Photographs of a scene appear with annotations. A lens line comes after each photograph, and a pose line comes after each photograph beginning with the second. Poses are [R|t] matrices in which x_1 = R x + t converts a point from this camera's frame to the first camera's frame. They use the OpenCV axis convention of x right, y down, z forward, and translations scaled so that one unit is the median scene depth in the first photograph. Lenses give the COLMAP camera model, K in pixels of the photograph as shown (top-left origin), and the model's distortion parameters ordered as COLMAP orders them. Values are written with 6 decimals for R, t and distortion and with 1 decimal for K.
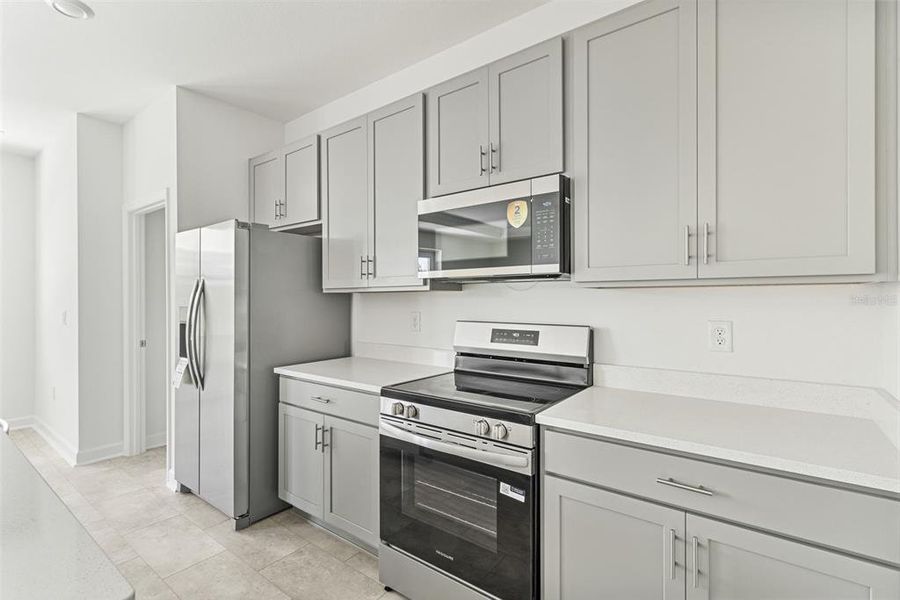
lens RADIAL K [[420.6, 0, 450.2], [0, 420.6, 298.2], [0, 0, 1]] dist [0.002289, 0.001664]
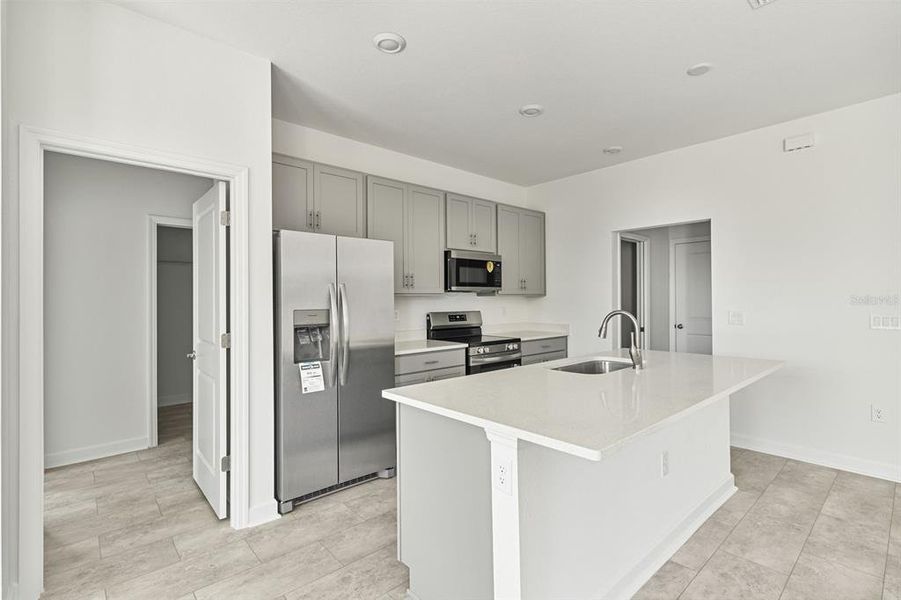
lens RADIAL K [[421.1, 0, 449.6], [0, 421.1, 293.6], [0, 0, 1]] dist [0.002289, 0.001664]
pose [[0.189264, 0.015323, 0.981807, -2.188168], [0.007652, 0.999825, -0.017079, 0.002586], [-0.981896, 0.010745, 0.189114, 0.704298]]
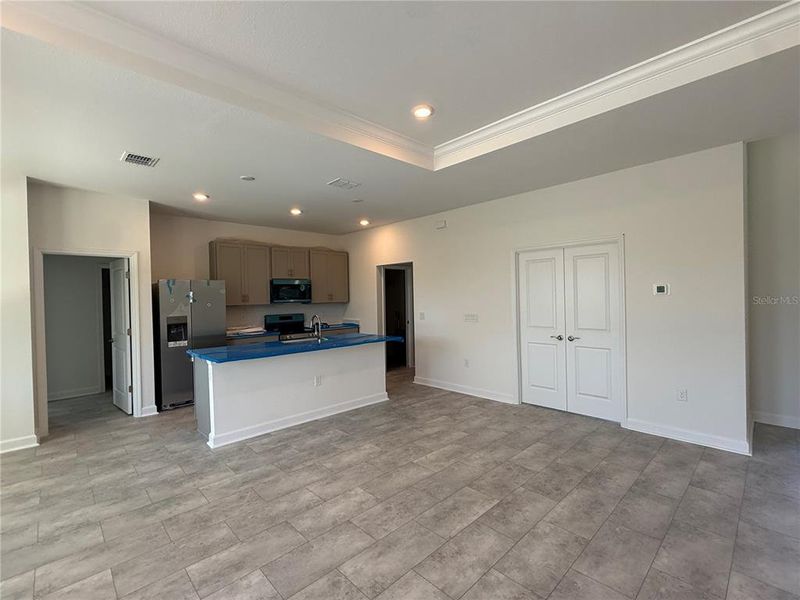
lens RADIAL K [[360.3, 0, 399.1], [0, 360.3, 299.2], [0, 0, 1]] dist [0.002072, -0.000365]
pose [[0.151464, -0.007545, 0.988434, -3.145530], [0.020267, 0.999784, 0.004526, -0.074064], [-0.988255, 0.019347, 0.151584, -0.521936]]
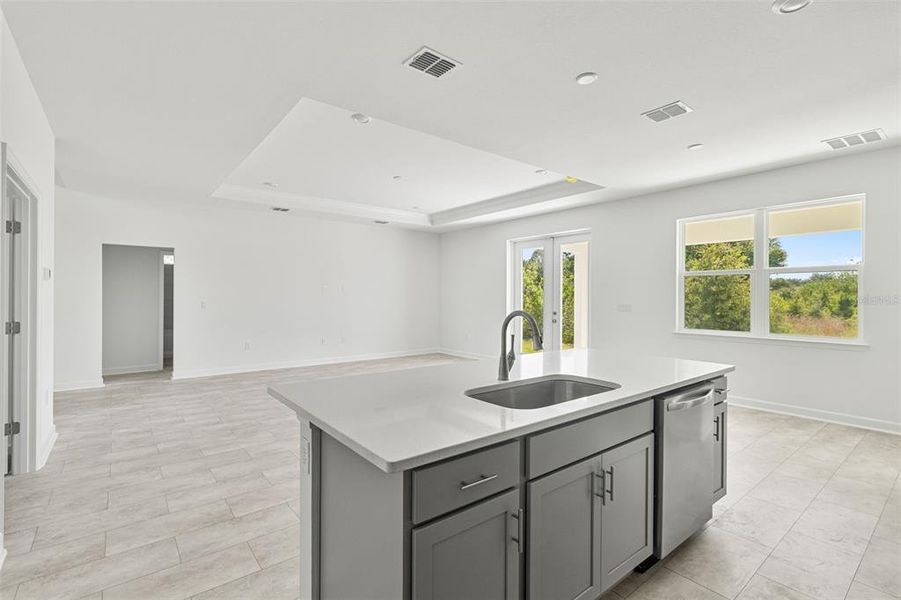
lens RADIAL K [[421.1, 0, 449.5], [0, 421.1, 301.8], [0, 0, 1]] dist [0.002289, 0.001664]
pose [[-0.236962, 0.012579, -0.971438, 0.295516], [-0.002089, 0.999907, 0.013457, -0.000881], [0.971517, 0.005218, -0.236913, 0.514119]]
